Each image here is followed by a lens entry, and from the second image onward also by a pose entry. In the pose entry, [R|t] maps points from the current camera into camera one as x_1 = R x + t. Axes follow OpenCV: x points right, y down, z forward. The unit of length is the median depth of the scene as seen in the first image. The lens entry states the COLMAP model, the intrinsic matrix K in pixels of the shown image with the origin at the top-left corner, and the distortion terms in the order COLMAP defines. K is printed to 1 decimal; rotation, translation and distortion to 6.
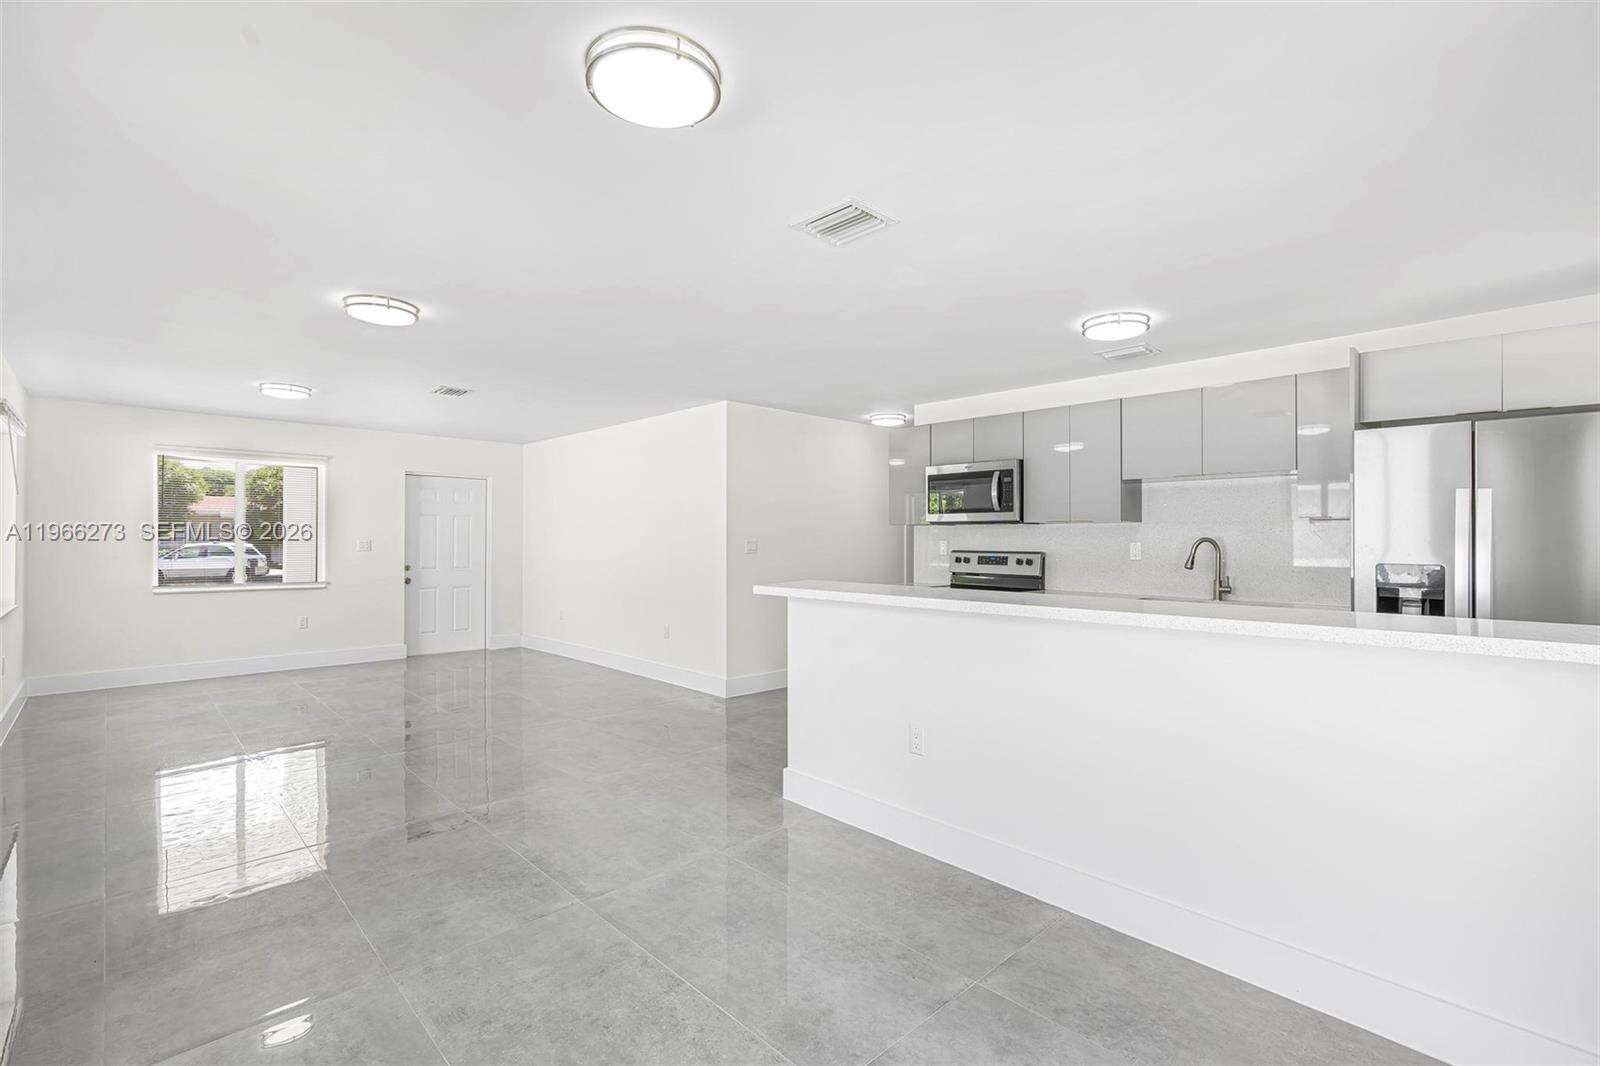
lens RADIAL K [[723.3, 0, 800.0], [0, 723.3, 533.0], [0, 0, 1]] dist [-0.001813, -0.000082]
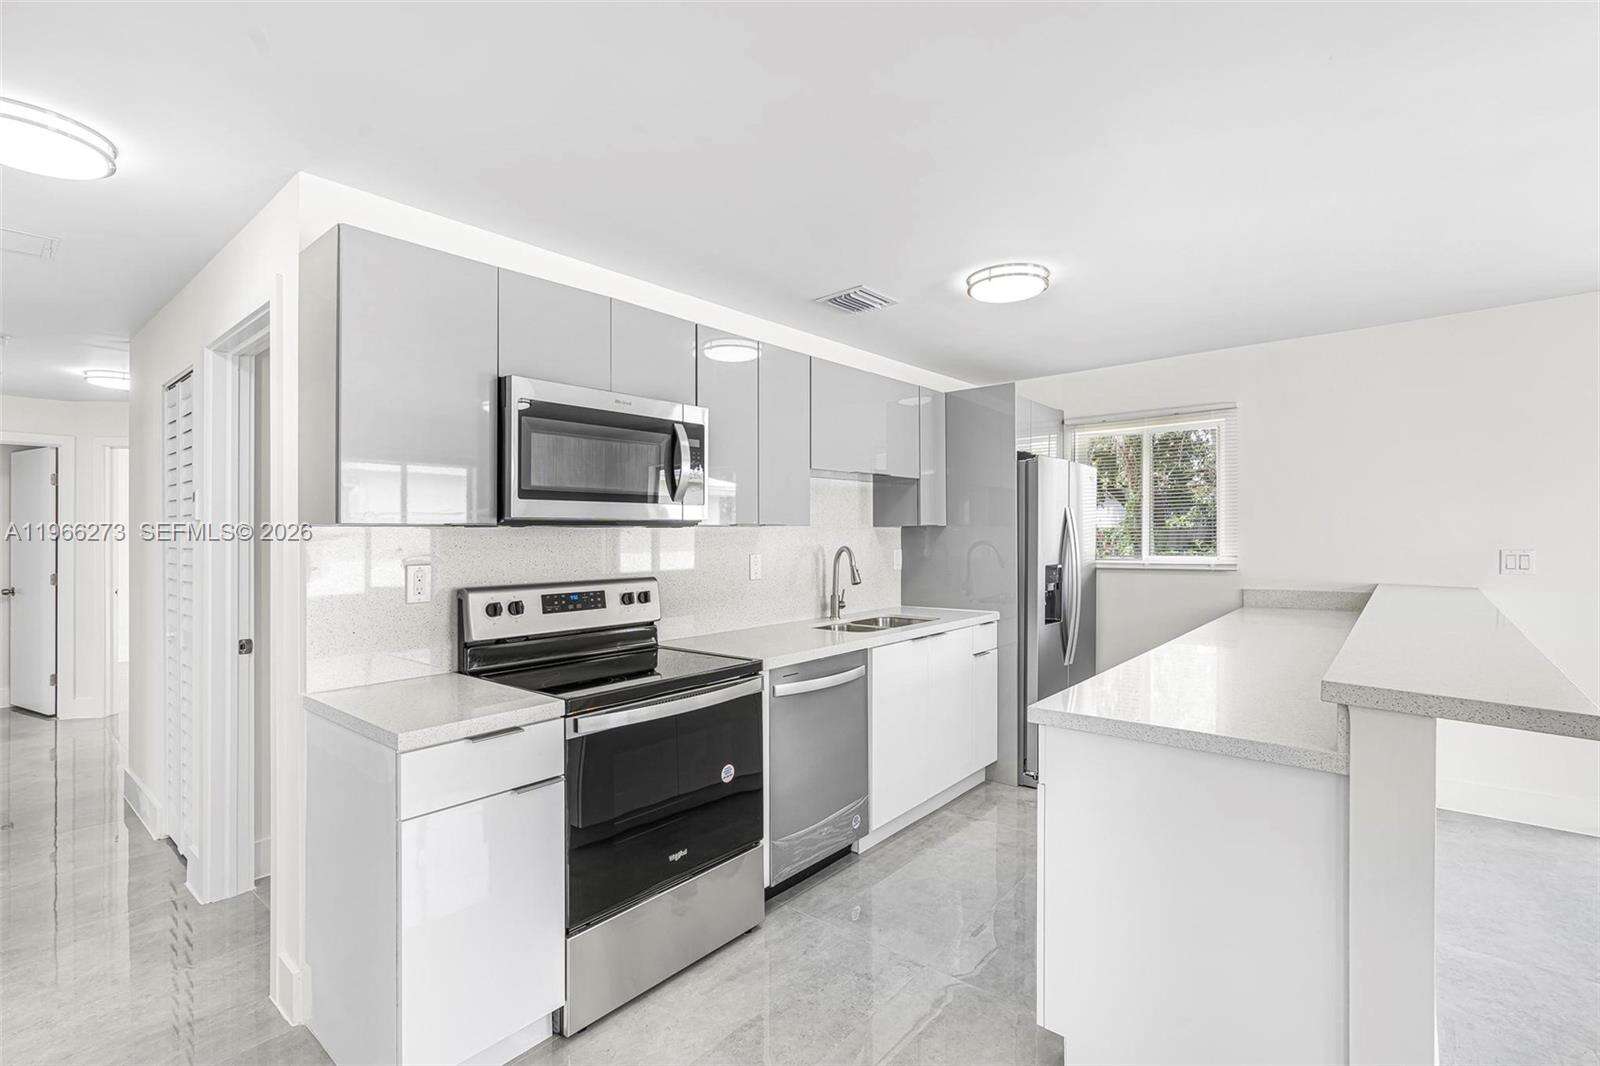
lens RADIAL K [[719.3, 0, 800.0], [0, 719.3, 533.0], [0, 0, 1]] dist [0.000514, 0.000714]
pose [[-0.055935, 0.001626, 0.998433, -0.217331], [0.003432, 0.999993, -0.001436, -0.006029], [-0.998429, 0.003347, -0.055940, 0.886693]]
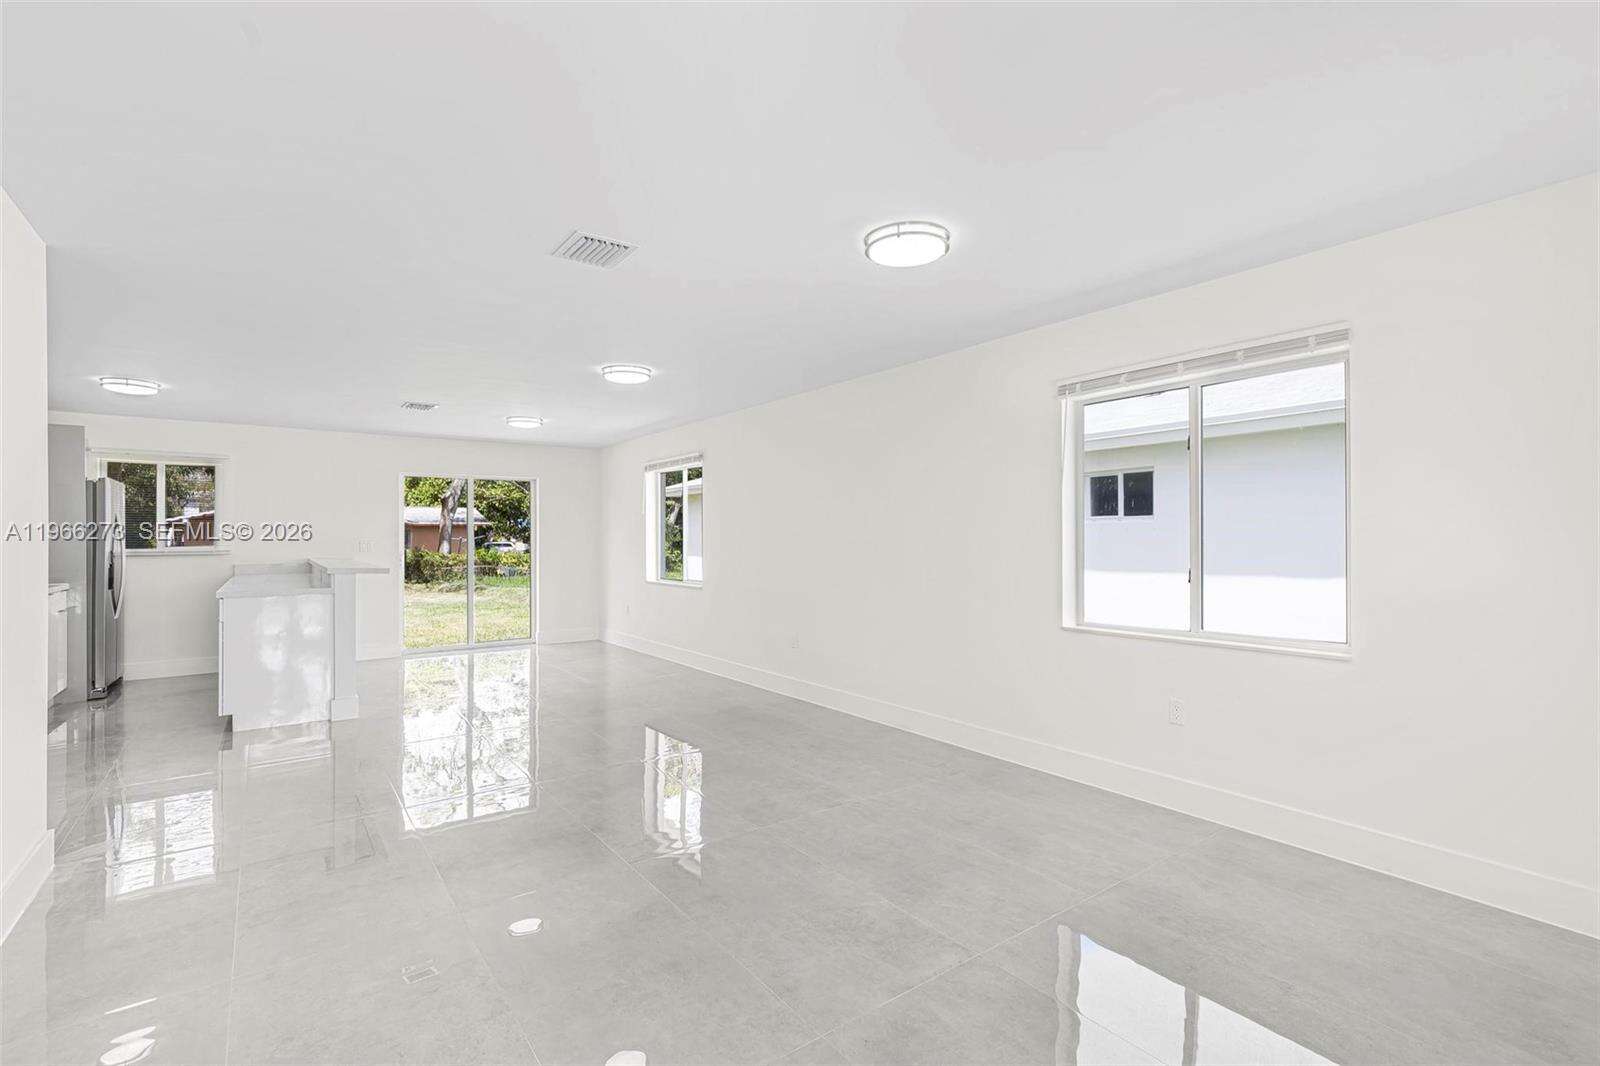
lens RADIAL K [[723.3, 0, 800.0], [0, 723.3, 533.0], [0, 0, 1]] dist [-0.001813, -0.000082]
pose [[-0.988466, 0.002922, 0.151413, -0.712779], [0.001100, 0.999926, -0.012115, 0.013755], [-0.151437, -0.011809, -0.988396, 1.520504]]
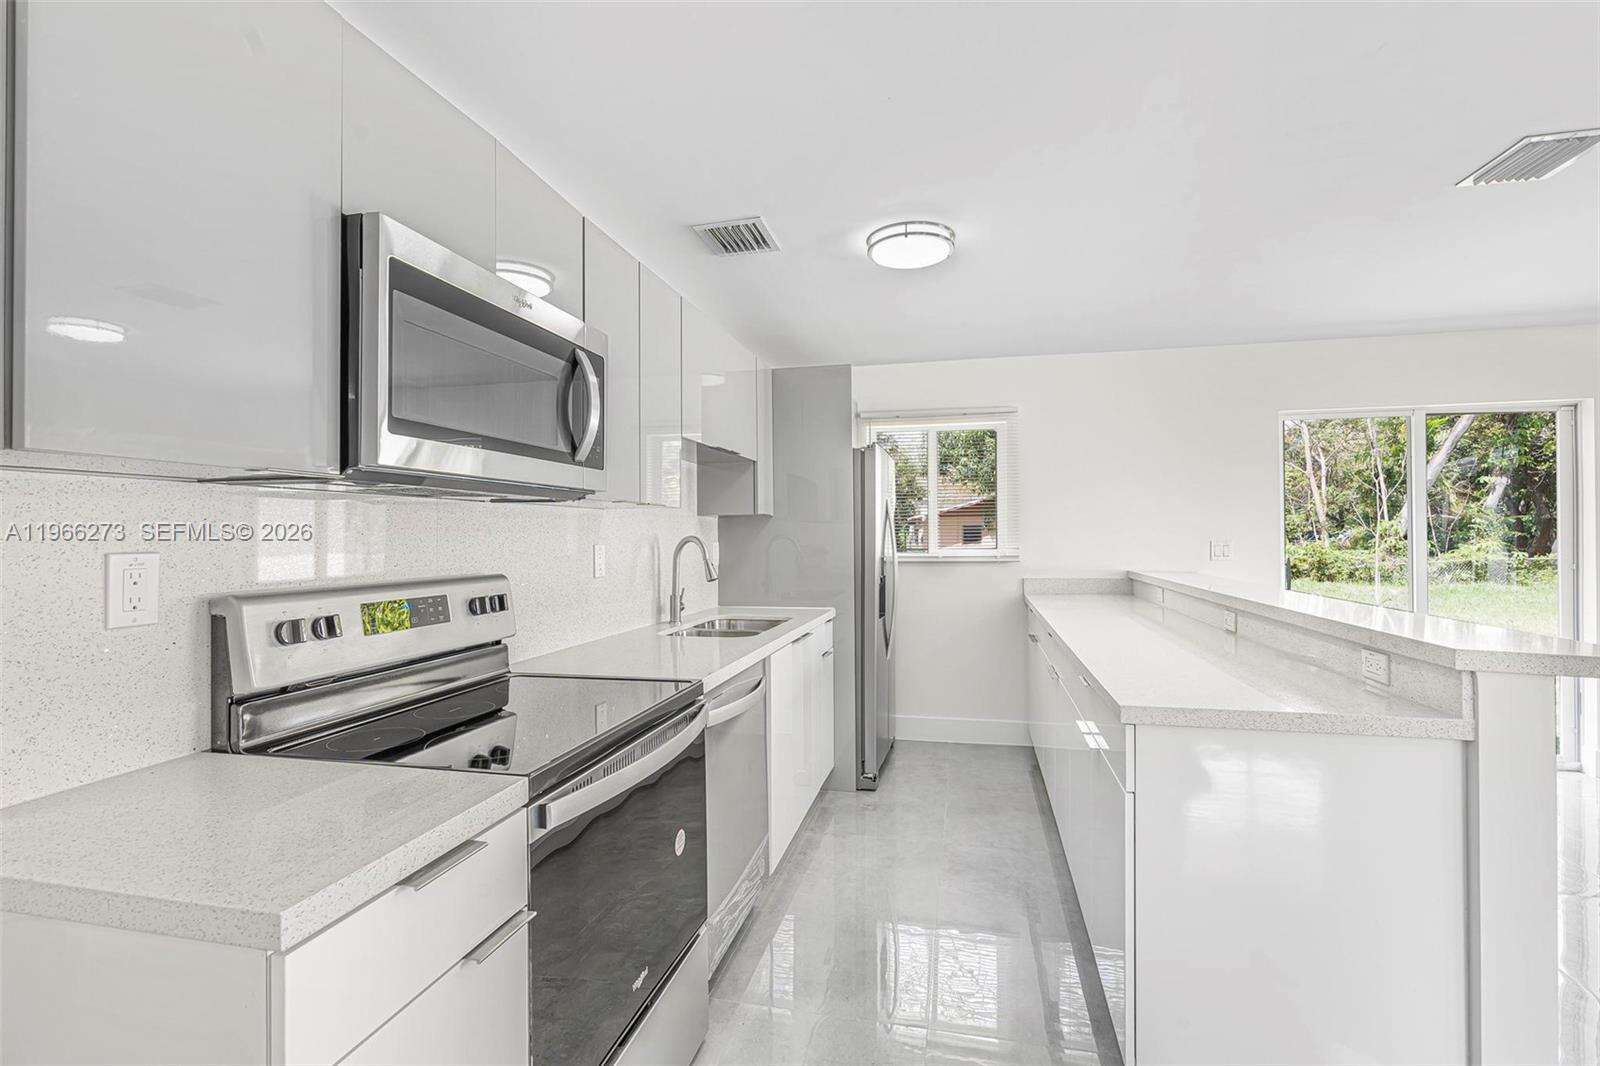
lens RADIAL K [[723.3, 0, 800.0], [0, 723.3, 533.0], [0, 0, 1]] dist [-0.001813, -0.000082]
pose [[-0.517074, 0.003127, 0.855935, -0.073193], [-0.002405, 0.999984, -0.005106, 0.006094], [-0.855937, -0.004698, -0.517058, 1.026631]]
